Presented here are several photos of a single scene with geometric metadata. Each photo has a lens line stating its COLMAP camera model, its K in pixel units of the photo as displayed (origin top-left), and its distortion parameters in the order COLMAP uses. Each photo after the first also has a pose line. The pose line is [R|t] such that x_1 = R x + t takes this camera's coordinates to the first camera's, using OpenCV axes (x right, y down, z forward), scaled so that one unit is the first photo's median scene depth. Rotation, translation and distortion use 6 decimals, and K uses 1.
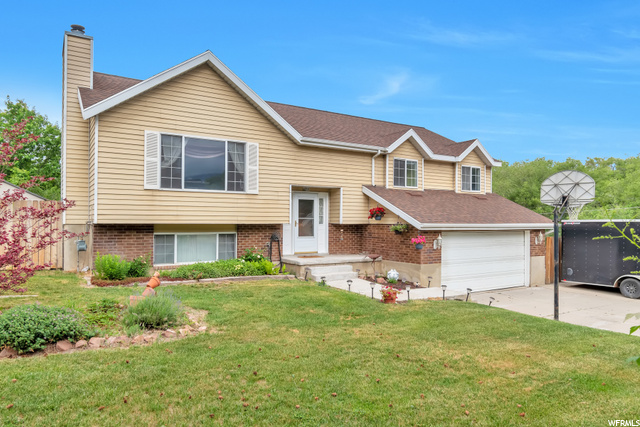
lens RADIAL K [[406.0, 0, 319.5], [0, 406.0, 218.5], [0, 0, 1]] dist [-0.004244, -0.002224]
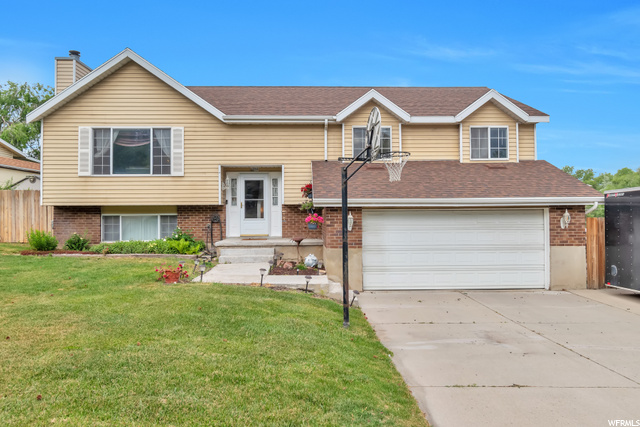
lens RADIAL K [[406.0, 0, 320.2], [0, 406.0, 209.9], [0, 0, 1]] dist [-0.004244, -0.002224]
pose [[0.872630, -0.022809, -0.487848, 0.617679], [0.014879, 0.999687, -0.020125, 0.049136], [0.488155, 0.010303, 0.872696, 0.254563]]
